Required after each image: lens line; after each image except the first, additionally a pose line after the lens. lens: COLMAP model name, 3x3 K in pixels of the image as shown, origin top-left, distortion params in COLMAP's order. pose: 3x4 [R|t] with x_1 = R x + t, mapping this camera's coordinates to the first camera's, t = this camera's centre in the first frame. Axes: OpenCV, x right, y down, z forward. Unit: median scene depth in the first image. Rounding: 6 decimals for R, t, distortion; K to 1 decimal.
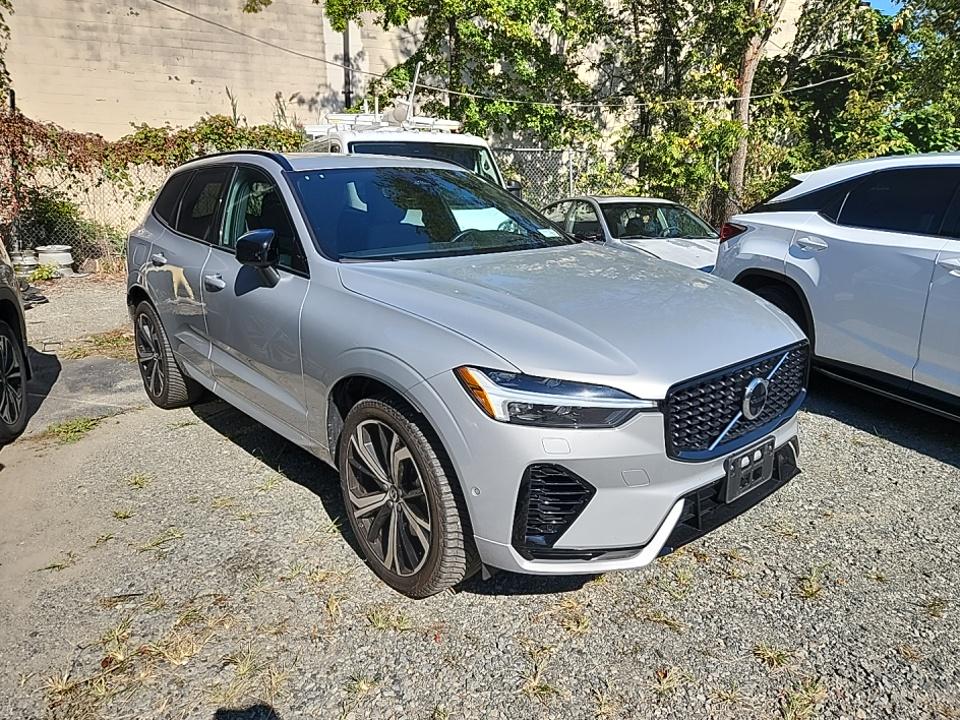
lens RADIAL K [[655.8, 0, 480.0], [0, 655.8, 360.0], [0, 0, 1]] dist [0.065585, -0.048331]
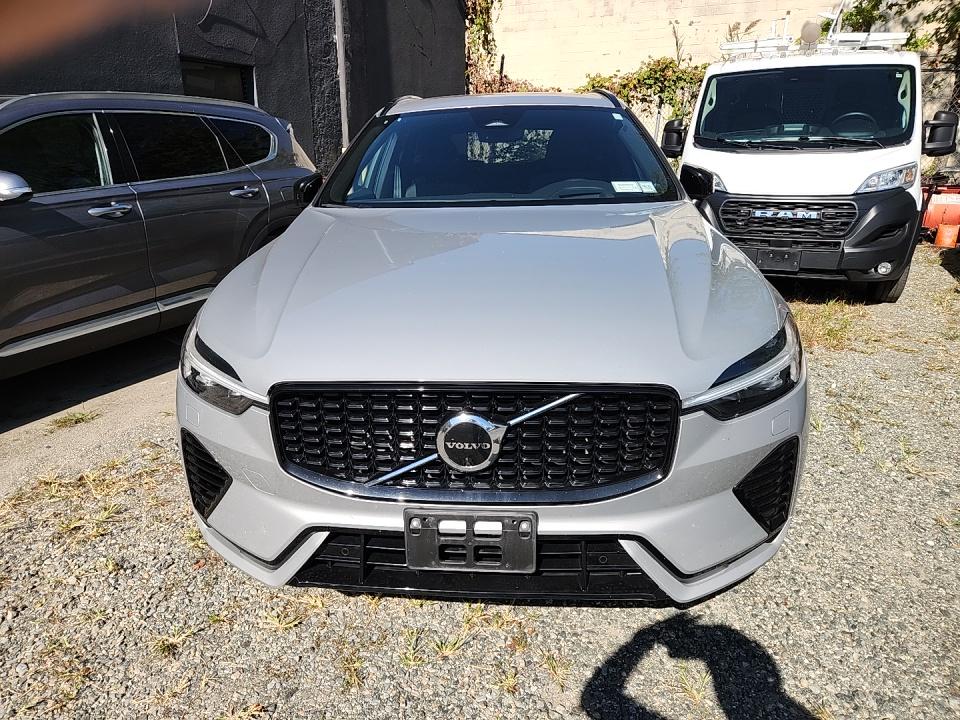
lens RADIAL K [[655.8, 0, 480.0], [0, 655.8, 360.0], [0, 0, 1]] dist [0.065585, -0.048331]
pose [[0.702670, 0.214546, -0.678399, 0.240085], [-0.161709, 0.976659, 0.141377, -0.034856], [0.692897, 0.010362, 0.720962, 0.141908]]
